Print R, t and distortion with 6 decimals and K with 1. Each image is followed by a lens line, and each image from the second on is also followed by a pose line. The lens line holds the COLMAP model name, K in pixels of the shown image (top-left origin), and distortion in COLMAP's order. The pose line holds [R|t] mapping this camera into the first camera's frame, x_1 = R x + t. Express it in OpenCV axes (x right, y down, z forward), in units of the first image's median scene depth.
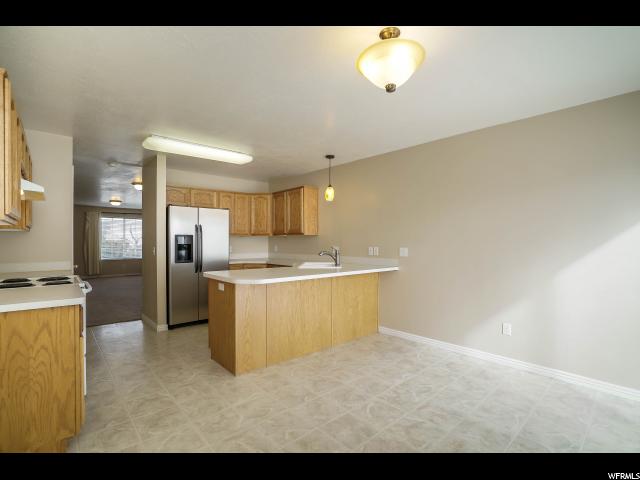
lens RADIAL K [[310.5, 0, 318.4], [0, 310.5, 243.2], [0, 0, 1]] dist [-0.002466, 0.000253]
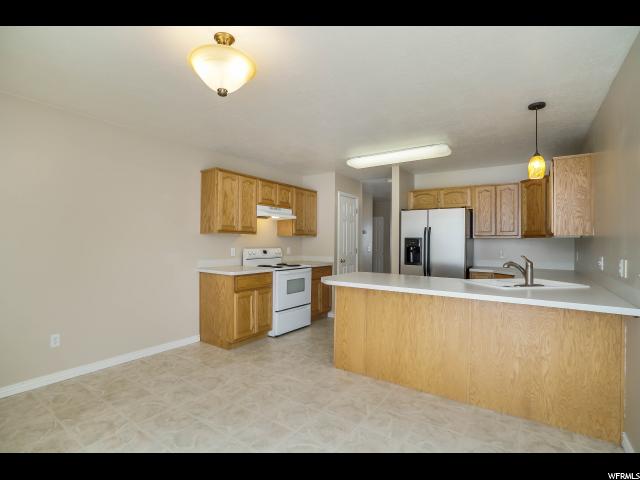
lens RADIAL K [[319.9, 0, 301.0], [0, 319.9, 240.0], [0, 0, 1]] dist [-0.045641, 0.000237]
pose [[0.209481, -0.002671, -0.977809, 0.664722], [-0.015650, 0.999859, -0.006084, -0.008745], [0.977687, 0.016577, 0.209410, 0.534768]]
